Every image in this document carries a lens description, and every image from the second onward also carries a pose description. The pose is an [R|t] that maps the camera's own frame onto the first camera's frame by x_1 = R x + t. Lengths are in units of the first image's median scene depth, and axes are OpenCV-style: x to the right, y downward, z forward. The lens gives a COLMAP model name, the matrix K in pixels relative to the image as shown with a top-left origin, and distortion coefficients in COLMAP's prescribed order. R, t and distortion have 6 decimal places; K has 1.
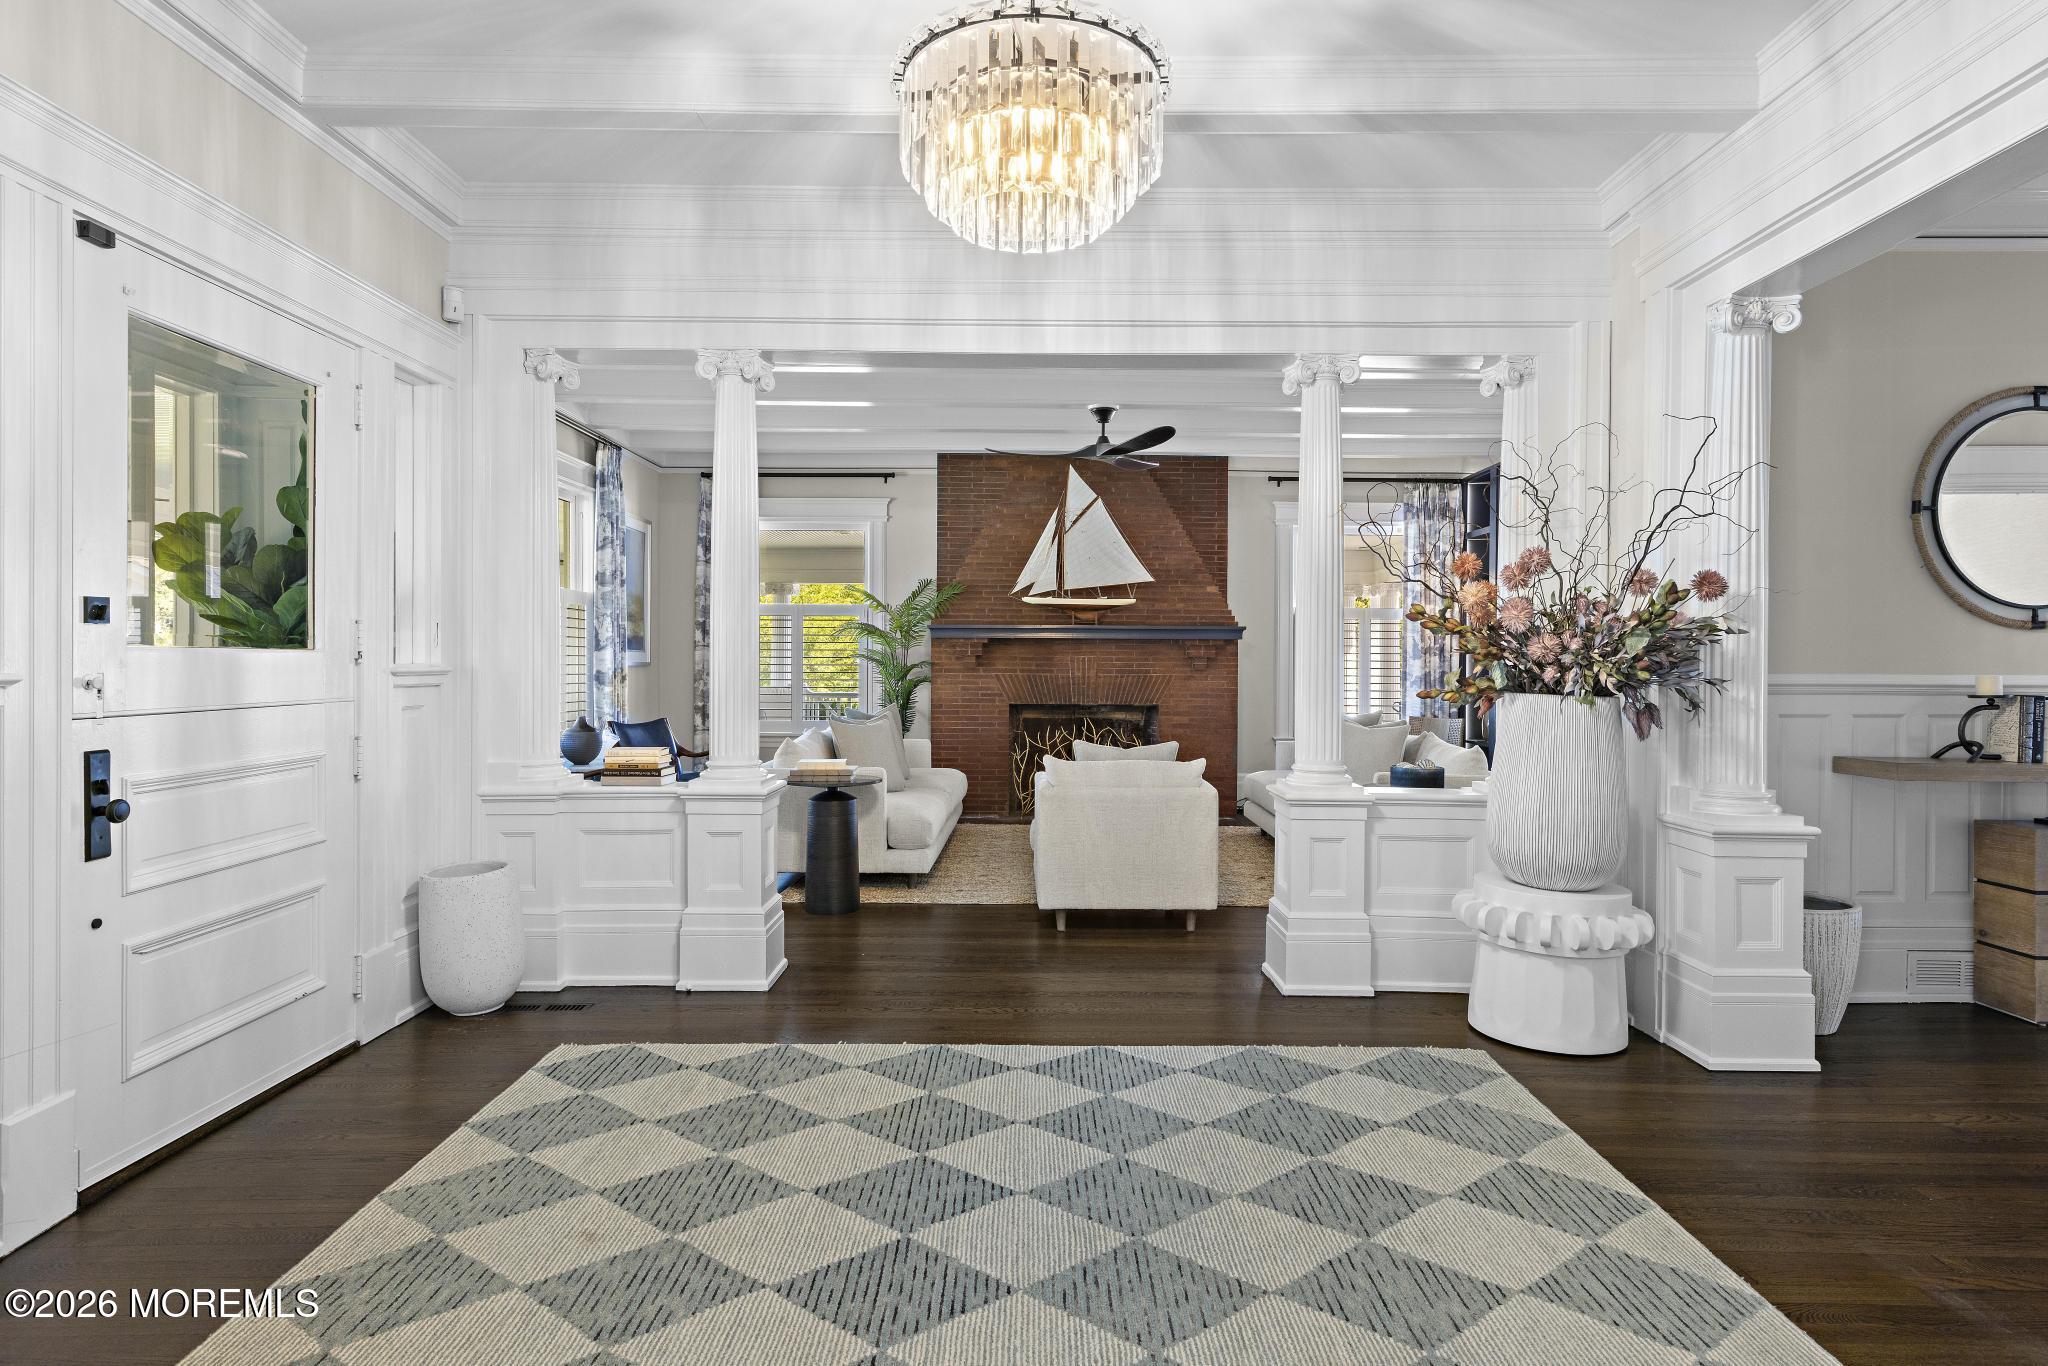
lens RADIAL K [[1087.1, 0, 1016.2], [0, 1087.1, 669.7], [0, 0, 1]] dist [-0.000615, -0.000034]
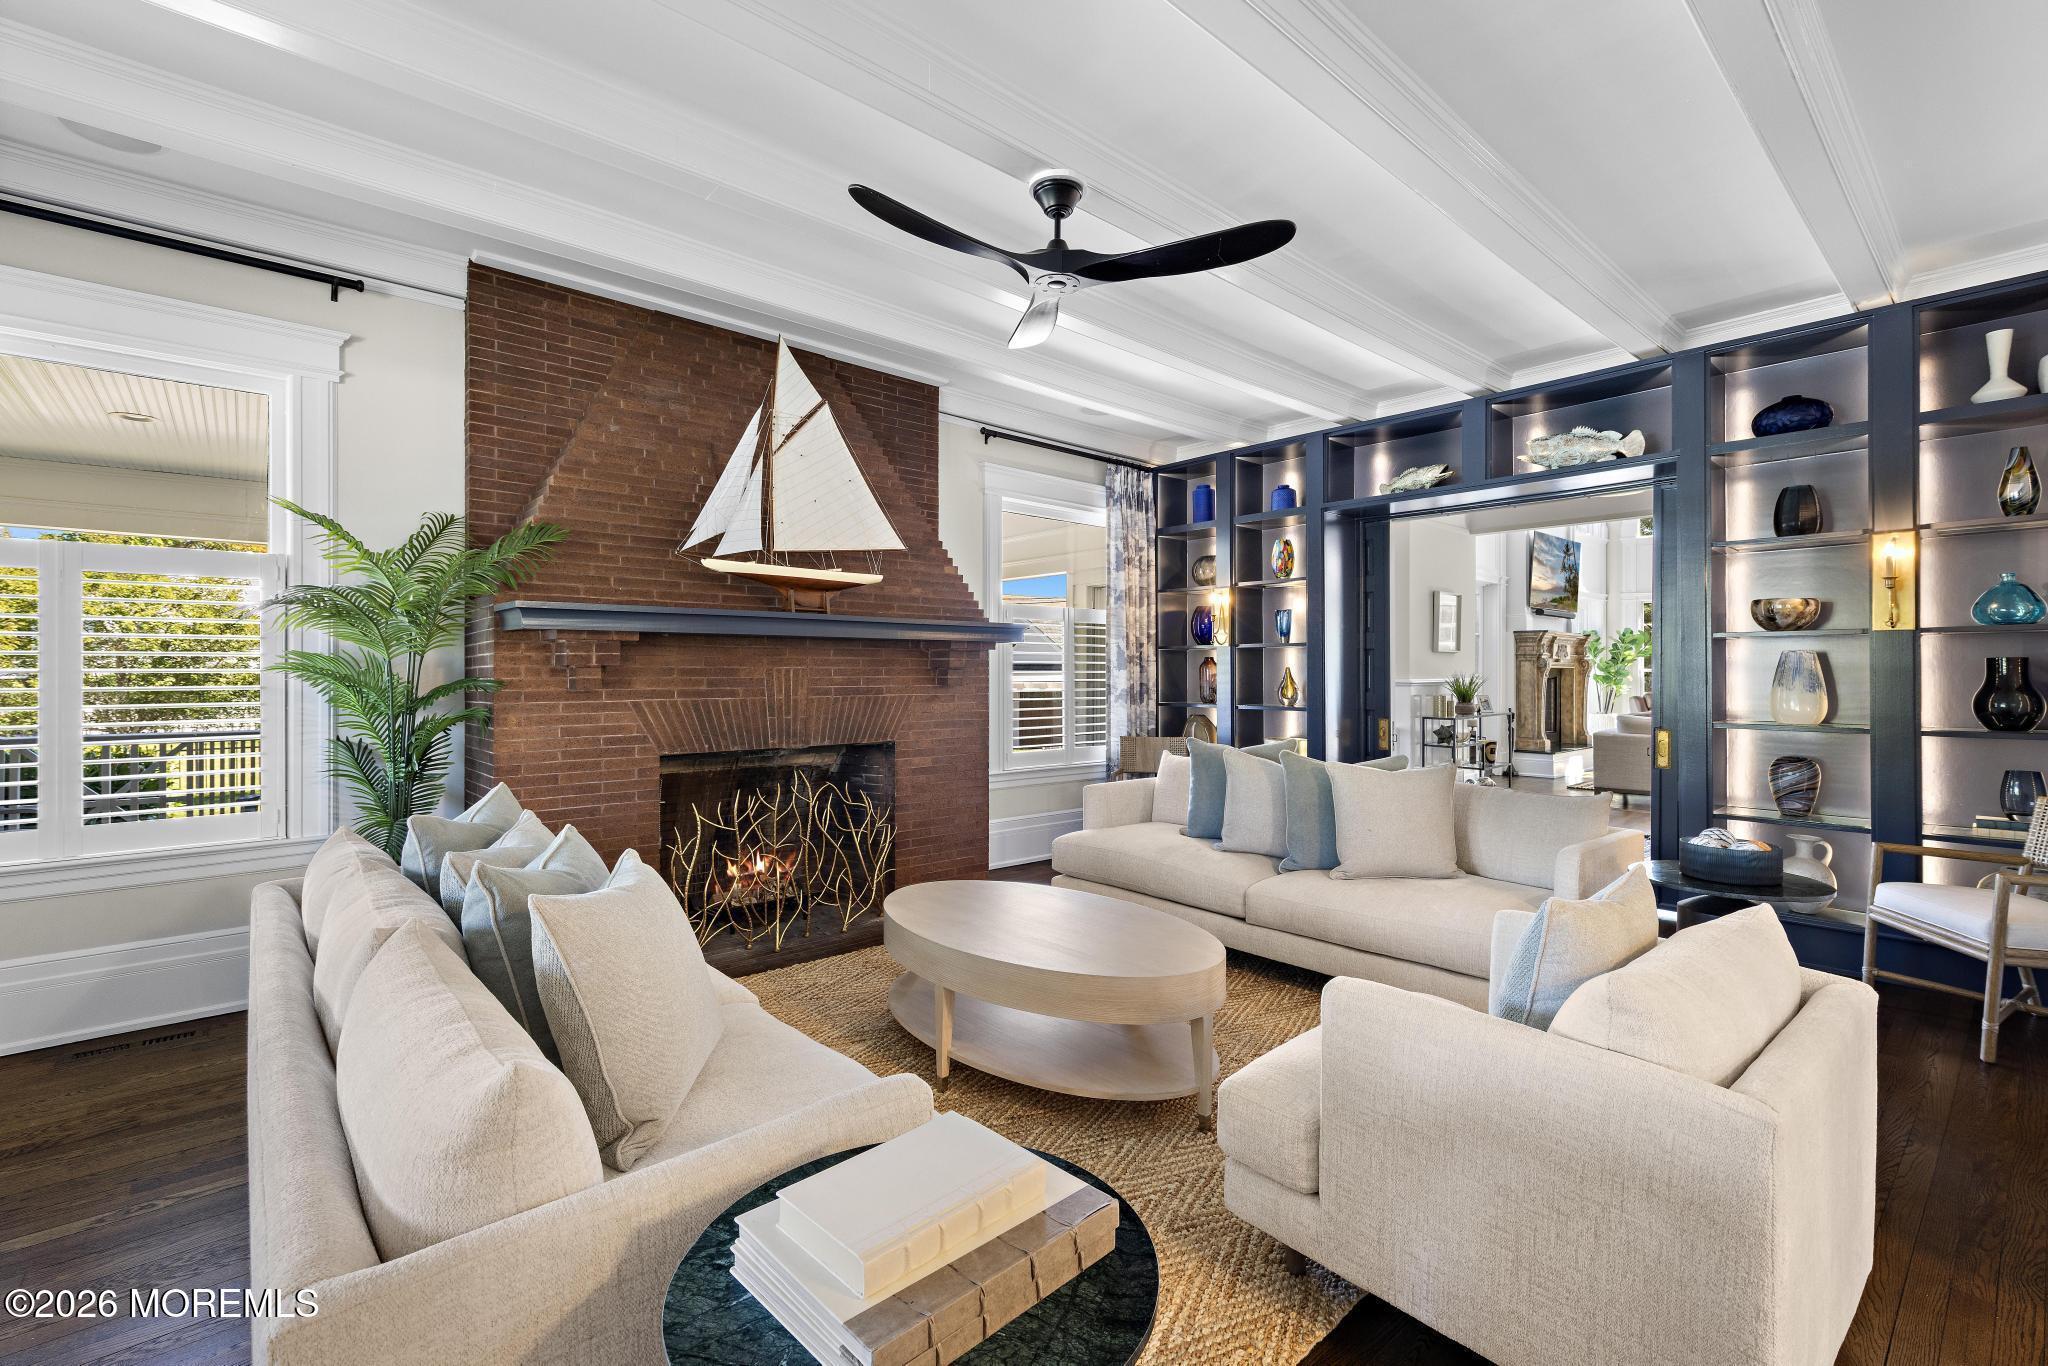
lens RADIAL K [[902.2, 0, 1028.3], [0, 902.2, 670.7], [0, 0, 1]] dist [0.003292, 0.000255]
pose [[0.740184, -0.004624, 0.672388, -0.177266], [0.009413, 0.999950, -0.003485, -0.007545], [-0.672338, 0.008909, 0.740190, 0.557068]]
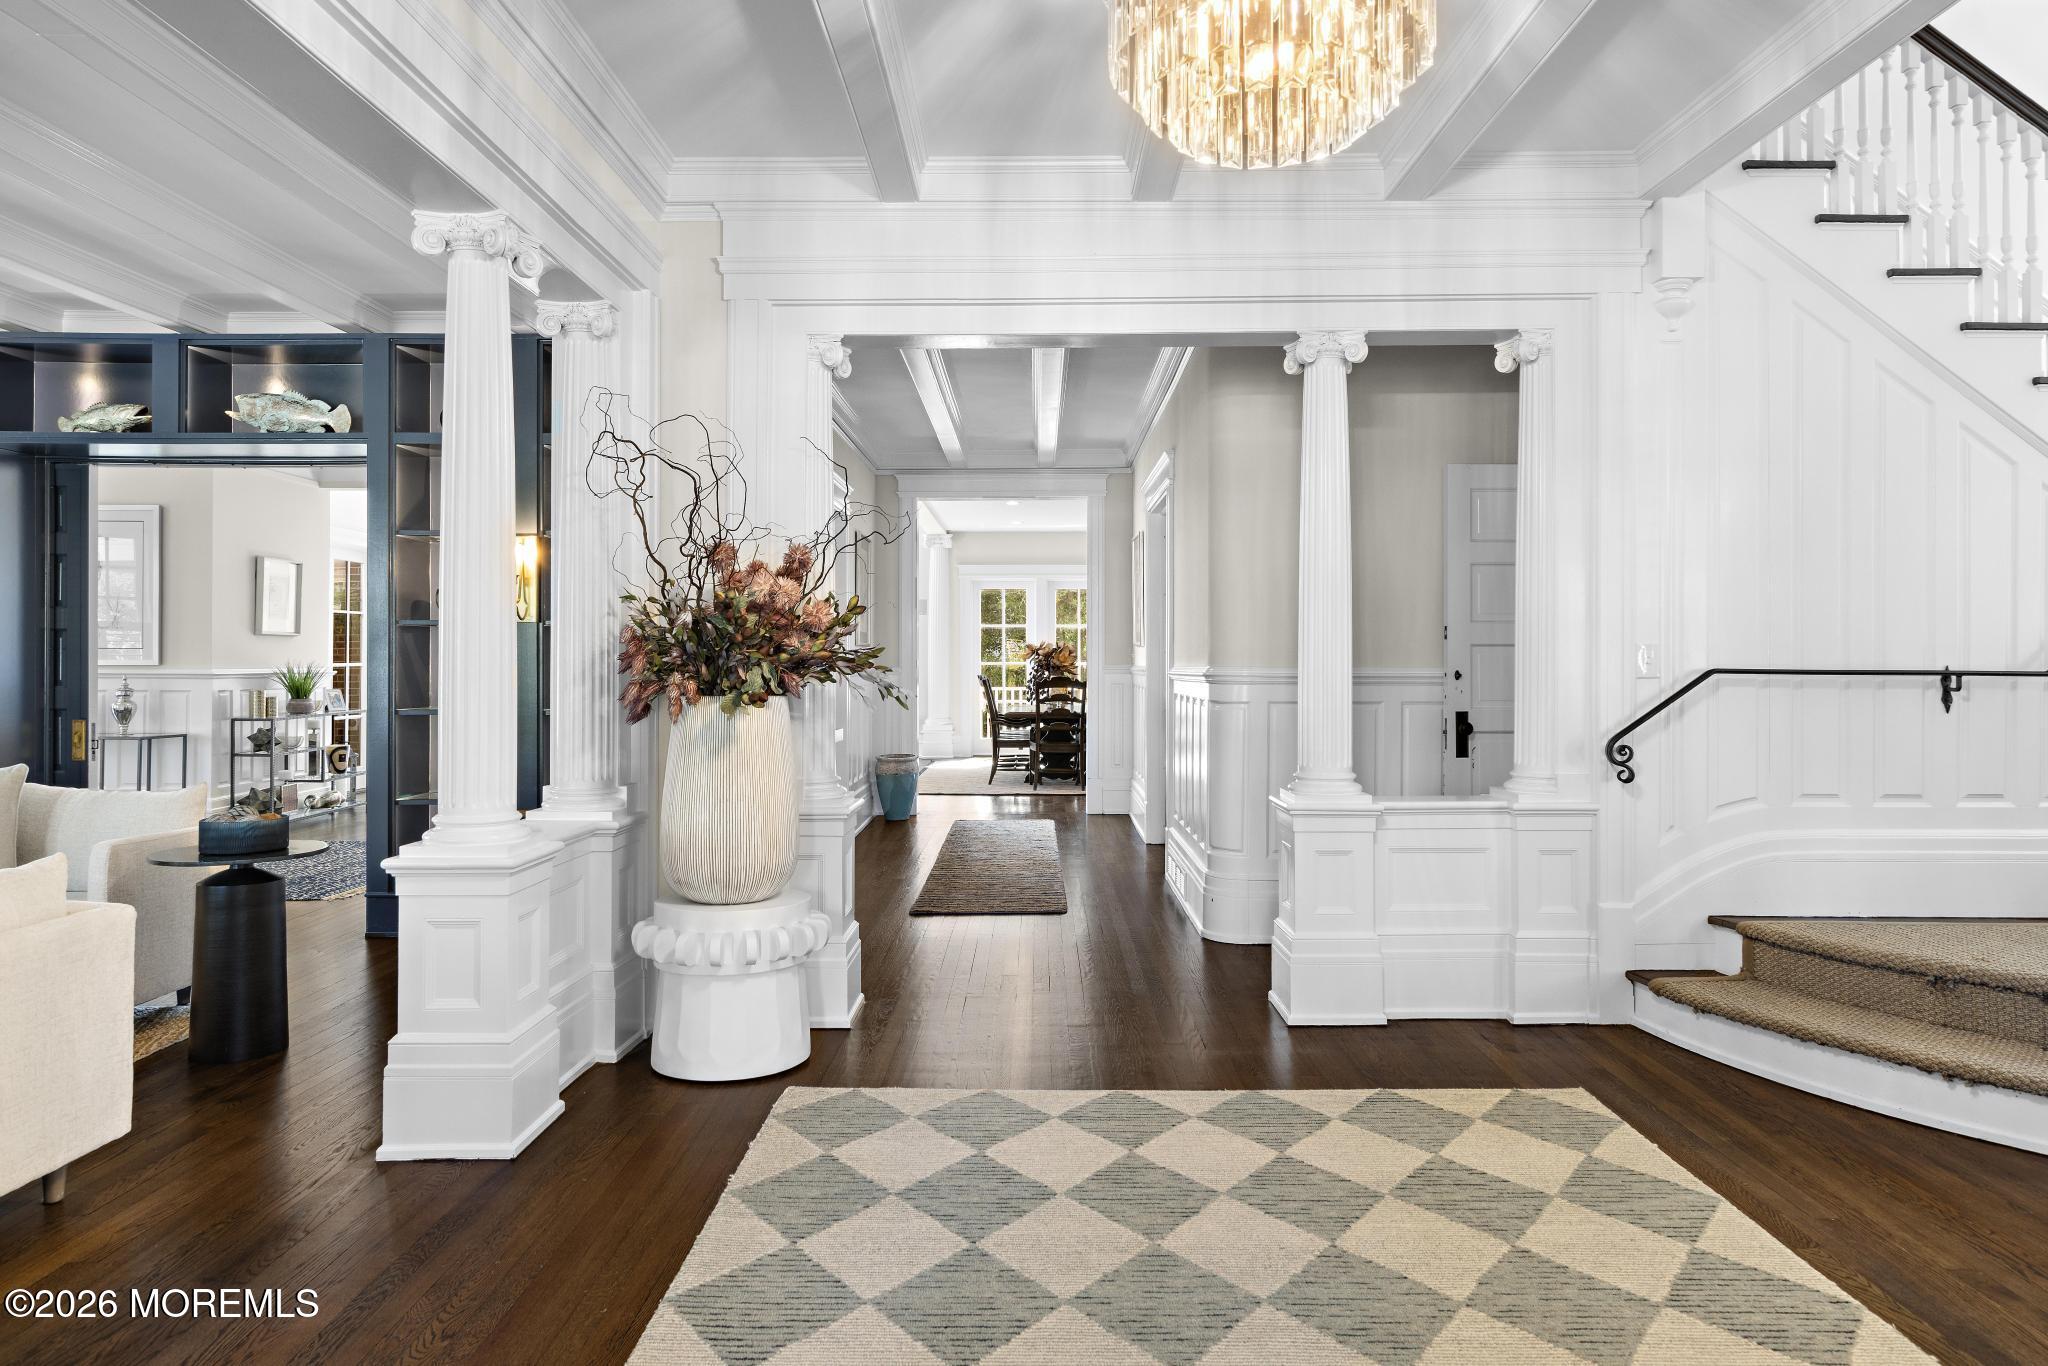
lens RADIAL K [[1245.0, 0, 1036.6], [0, 1245.0, 631.4], [0, 0, 1]] dist [0.003902, 0.001397]
pose [[-0.010376, 0.019138, 0.999763, -0.255117], [0.008357, 0.999784, -0.019051, -0.003966], [-0.999911, 0.008158, -0.010533, 0.327159]]
